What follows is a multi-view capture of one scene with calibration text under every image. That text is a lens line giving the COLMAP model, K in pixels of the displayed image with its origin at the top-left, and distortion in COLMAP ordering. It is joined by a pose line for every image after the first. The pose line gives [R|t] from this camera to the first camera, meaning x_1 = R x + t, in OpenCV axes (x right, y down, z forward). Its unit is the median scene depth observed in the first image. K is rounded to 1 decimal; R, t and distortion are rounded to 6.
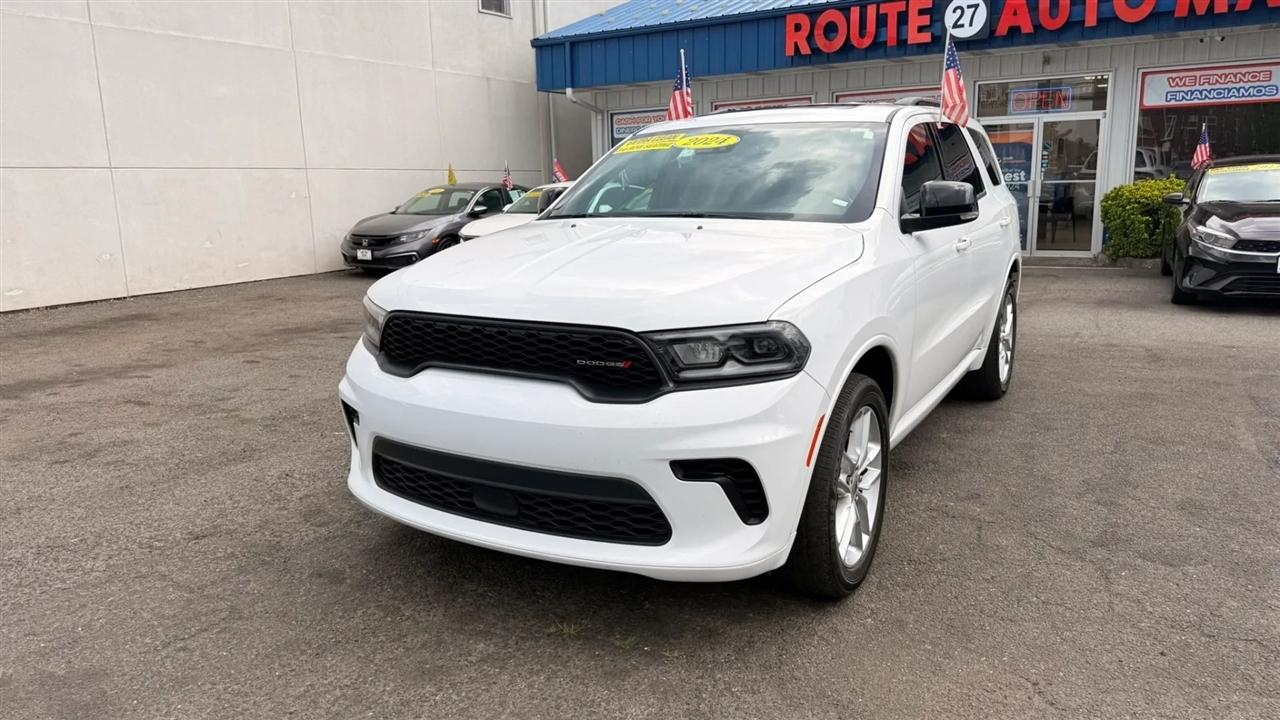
lens RADIAL K [[945.2, 0, 643.4], [0, 945.2, 368.8], [0, 0, 1]] dist [0.038207, -0.027953]
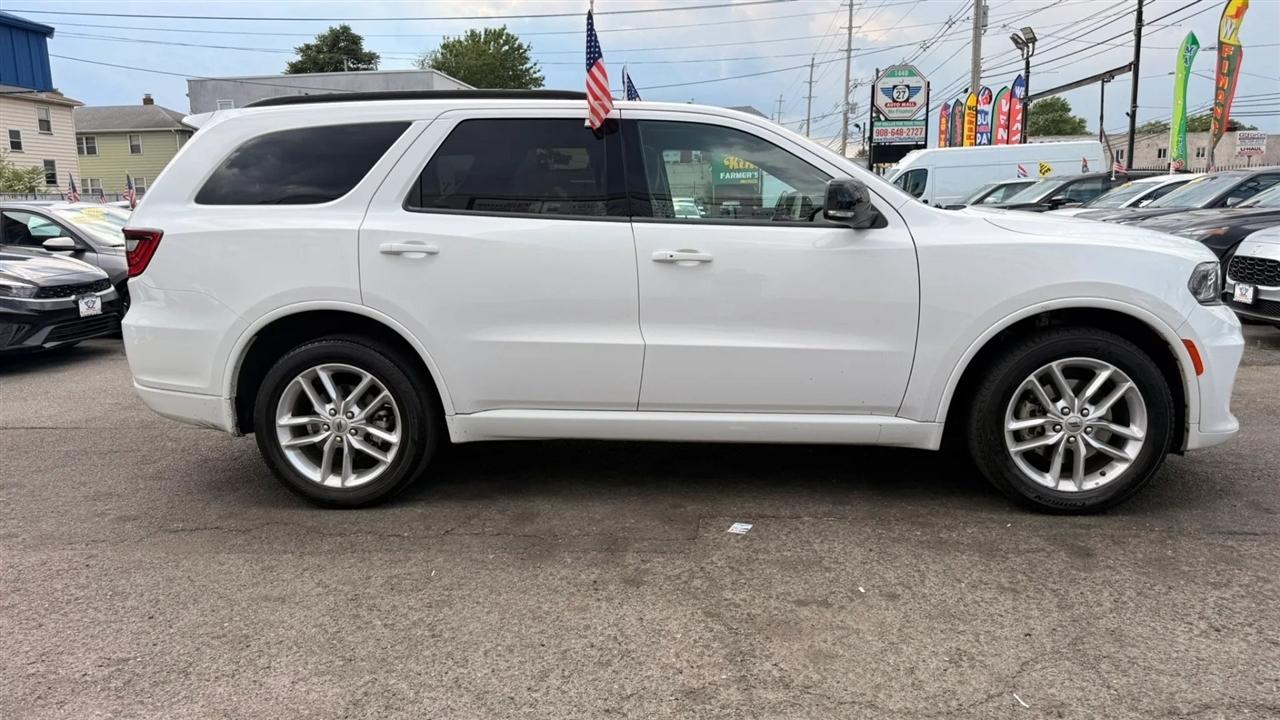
lens RADIAL K [[945.2, 0, 636.1], [0, 945.2, 353.4], [0, 0, 1]] dist [0.038207, -0.027953]
pose [[-0.476917, -0.106382, 0.872487, -0.300646], [0.208404, 0.950655, 0.229830, -0.115636], [-0.853884, 0.291440, -0.431213, 0.649441]]
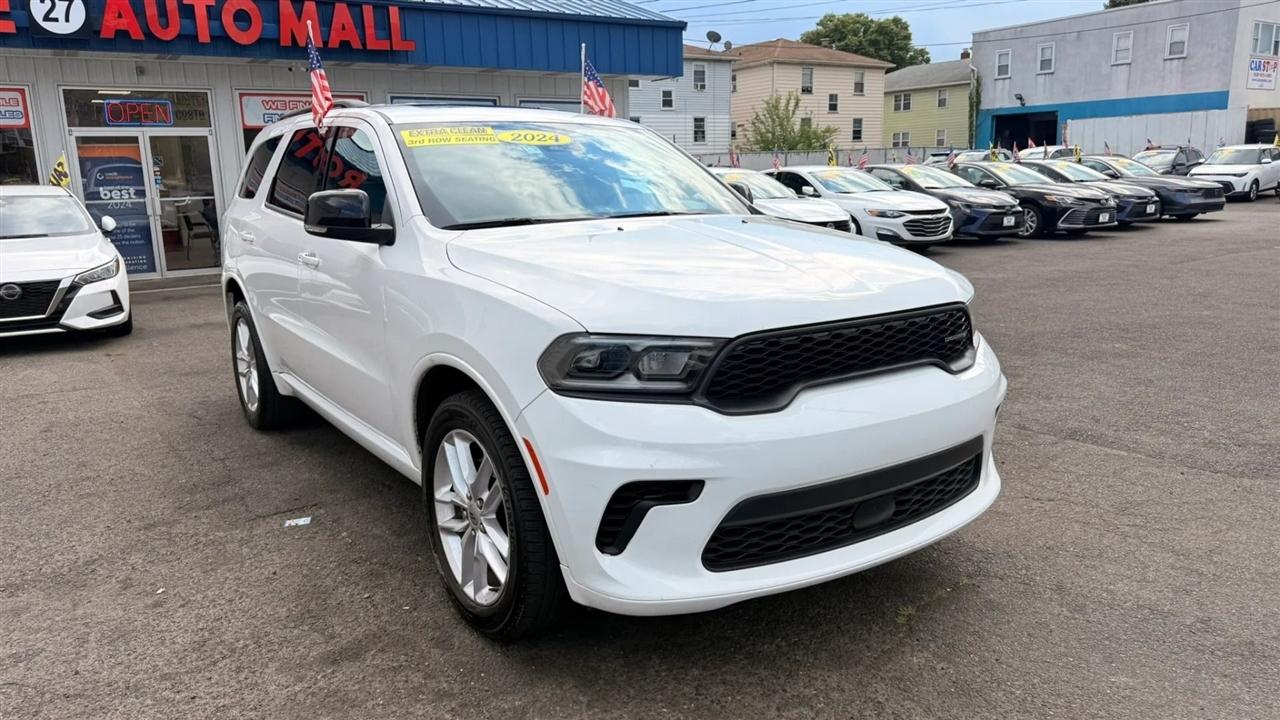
lens RADIAL K [[945.2, 0, 639.4], [0, 945.2, 359.0], [0, 0, 1]] dist [0.038207, -0.027953]
pose [[0.398670, -0.170736, 0.901061, -0.294004], [0.200865, 0.974918, 0.095859, -0.040328], [-0.894827, 0.142775, 0.422966, 0.214909]]
